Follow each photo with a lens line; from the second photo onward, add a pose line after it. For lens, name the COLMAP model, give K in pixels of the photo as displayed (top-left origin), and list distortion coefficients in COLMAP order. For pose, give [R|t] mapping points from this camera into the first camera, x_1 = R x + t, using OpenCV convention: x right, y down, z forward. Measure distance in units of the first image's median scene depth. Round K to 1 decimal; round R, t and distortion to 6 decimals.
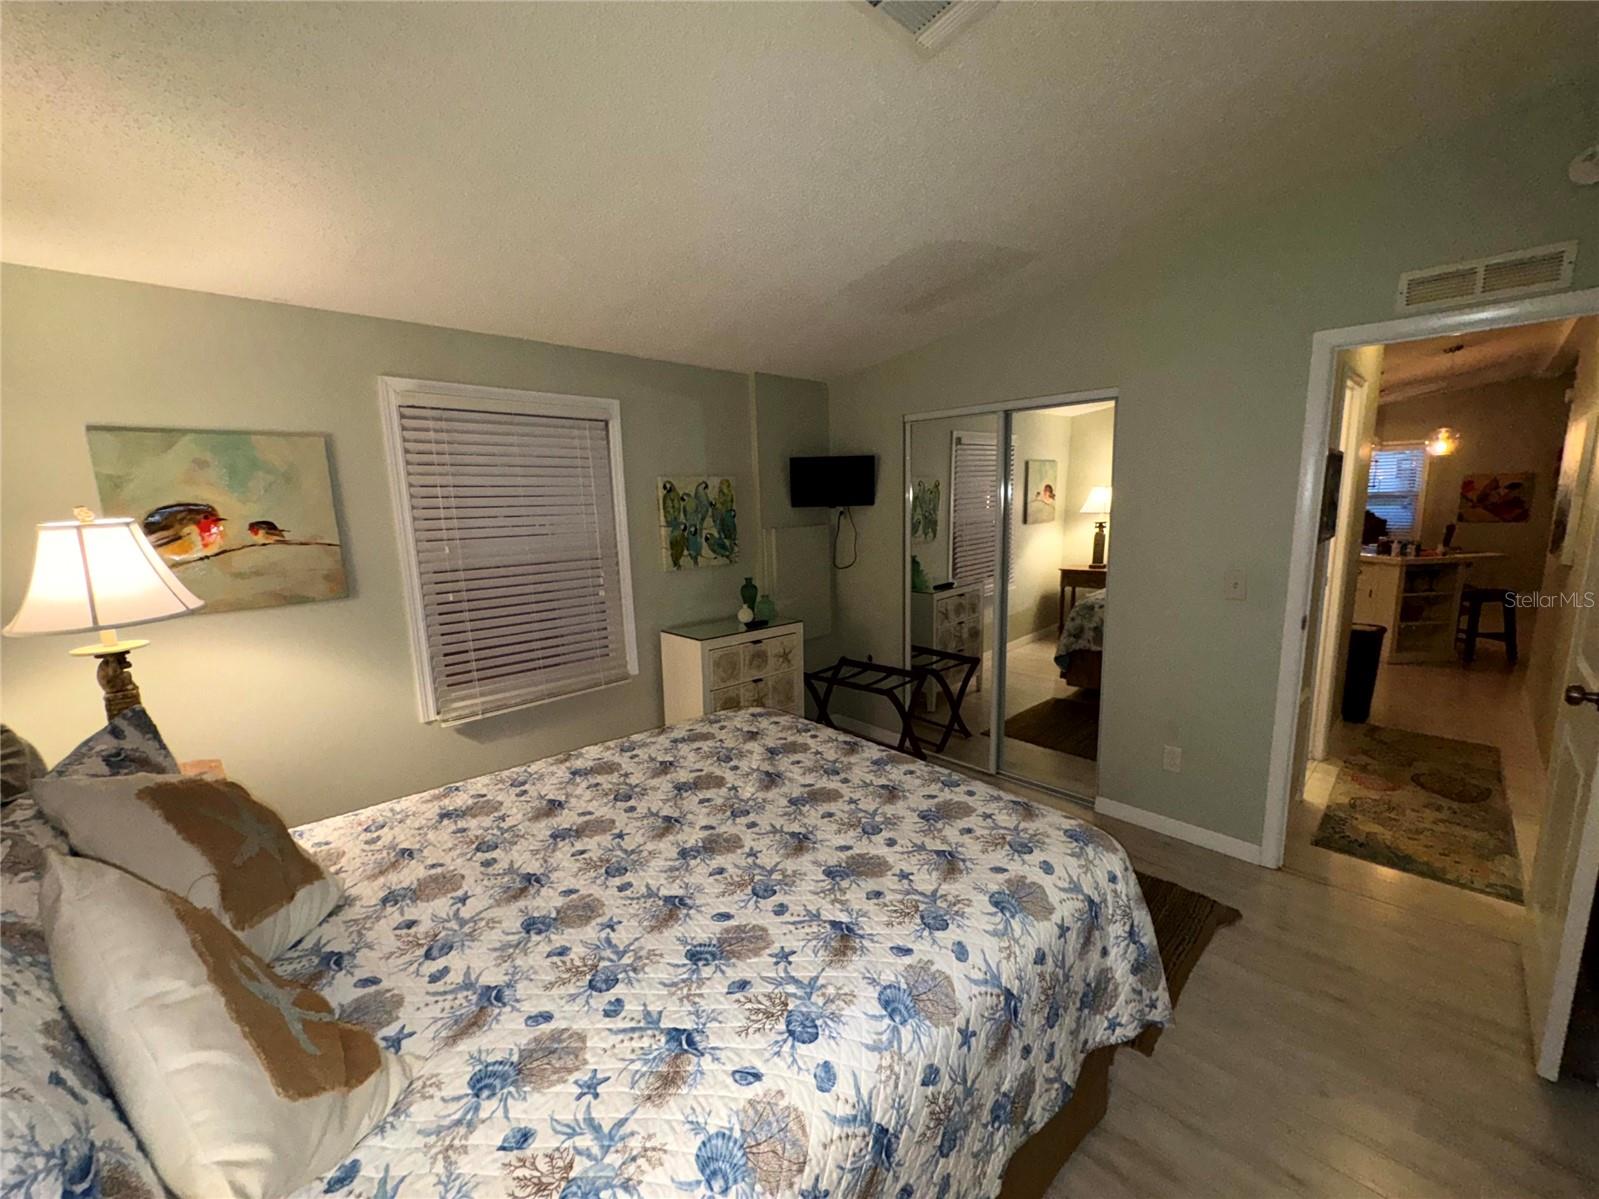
lens RADIAL K [[637.3, 0, 804.0], [0, 637.3, 589.8], [0, 0, 1]] dist [-0.003900, 0.000647]
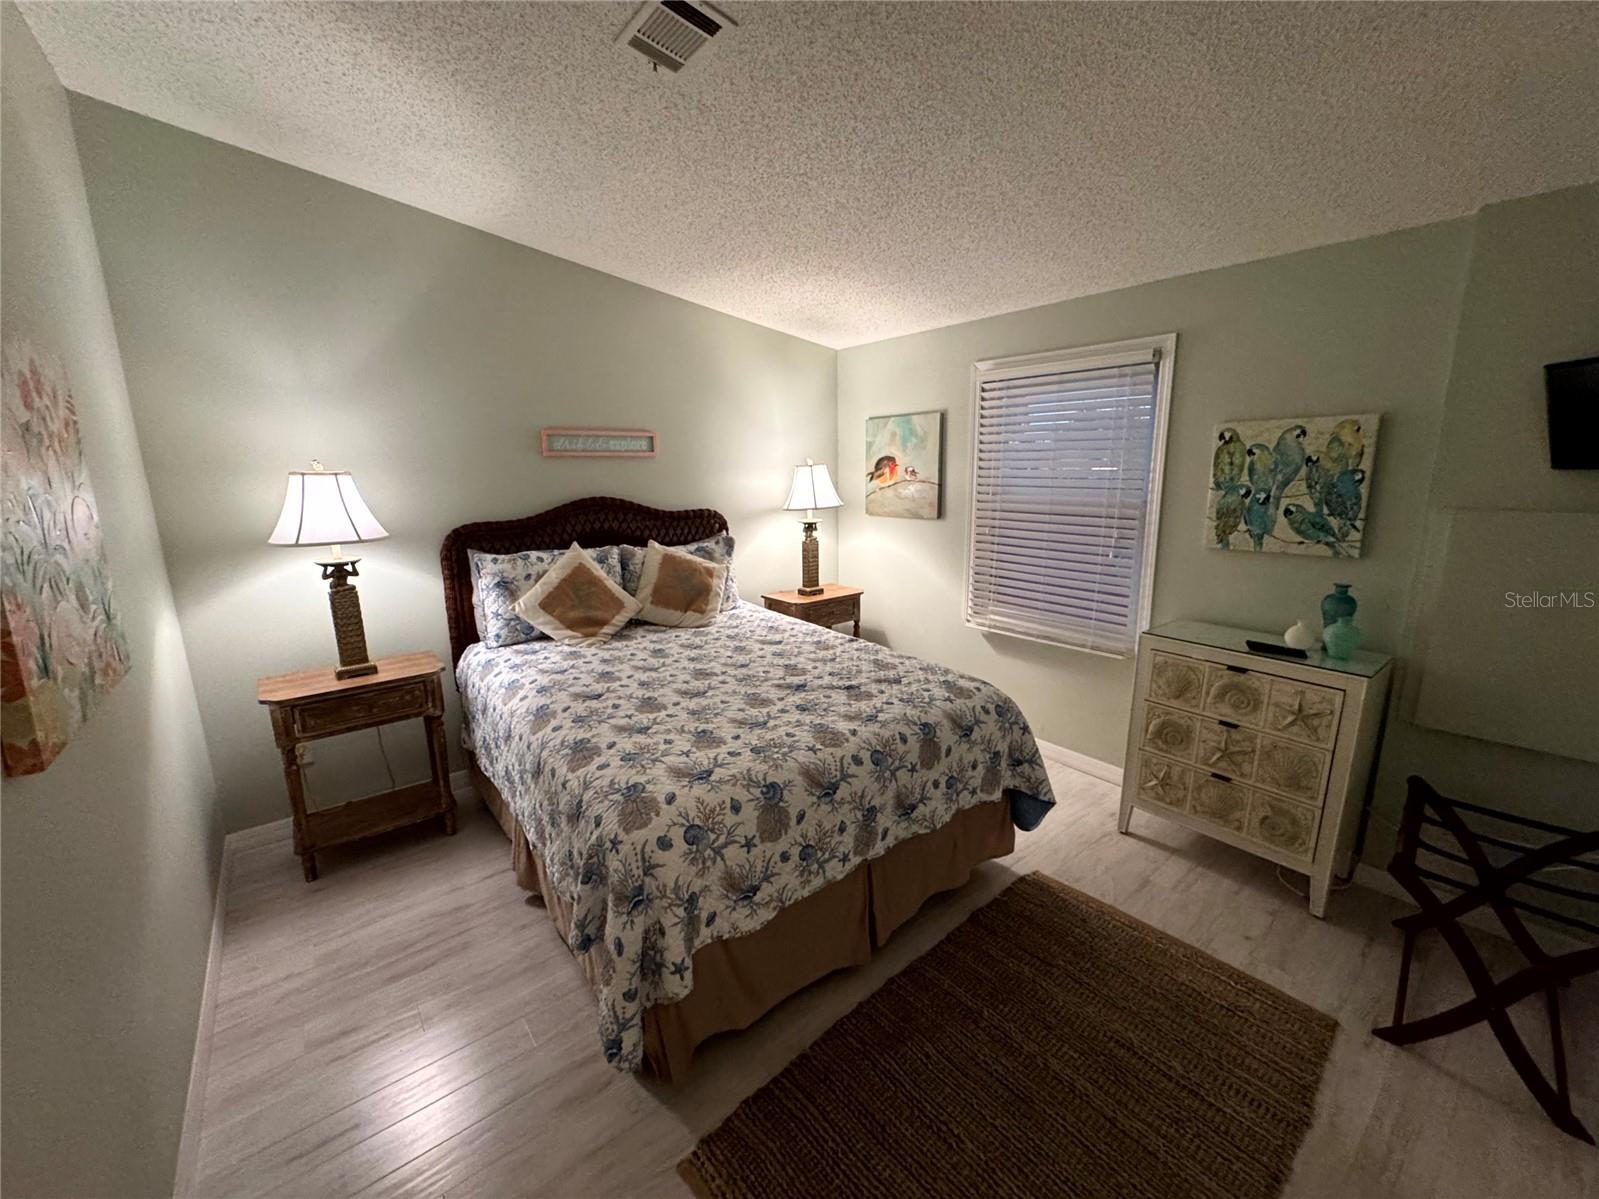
lens RADIAL K [[637.3, 0, 802.6], [0, 637.3, 599.4], [0, 0, 1]] dist [-0.003900, 0.000647]
pose [[-0.083209, 0.229097, -0.969841, 0.821440], [-0.129432, 0.962487, 0.238465, -0.123408], [0.988091, 0.145371, -0.050435, 0.778570]]
